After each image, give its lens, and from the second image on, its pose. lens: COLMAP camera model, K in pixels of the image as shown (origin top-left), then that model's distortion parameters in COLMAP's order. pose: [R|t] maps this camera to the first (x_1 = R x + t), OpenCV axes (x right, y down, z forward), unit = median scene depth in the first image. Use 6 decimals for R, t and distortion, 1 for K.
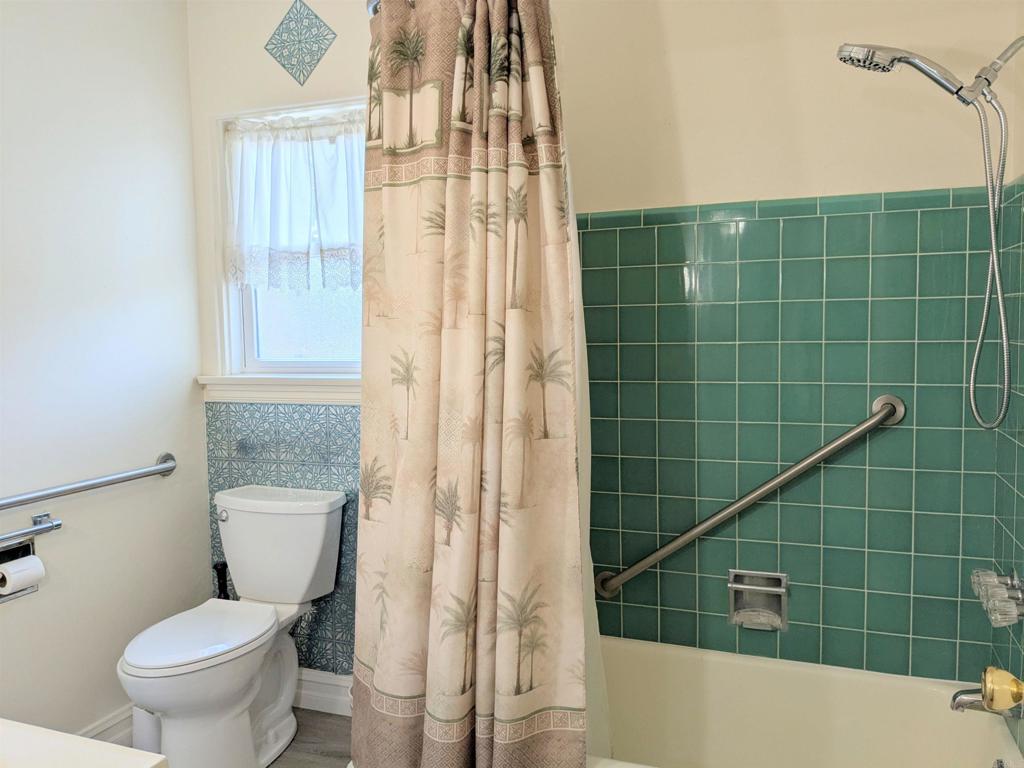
lens RADIAL K [[791.4, 0, 512.0], [0, 791.4, 384.0], [0, 0, 1]] dist [0.006157, -0.000401]
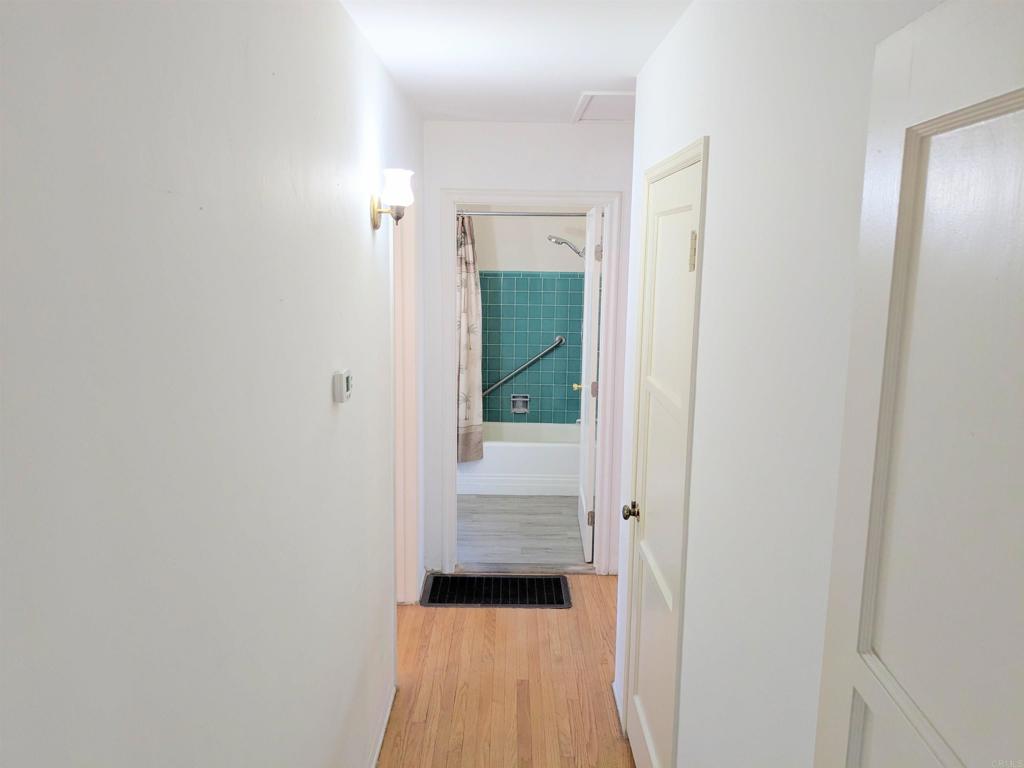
lens RADIAL K [[791.4, 0, 512.0], [0, 791.4, 384.0], [0, 0, 1]] dist [0.006157, -0.000401]
pose [[0.930852, -0.026188, 0.364458, -1.066229], [-0.007936, 0.995744, 0.091818, -0.102334], [-0.365311, -0.088361, 0.926682, -2.320976]]
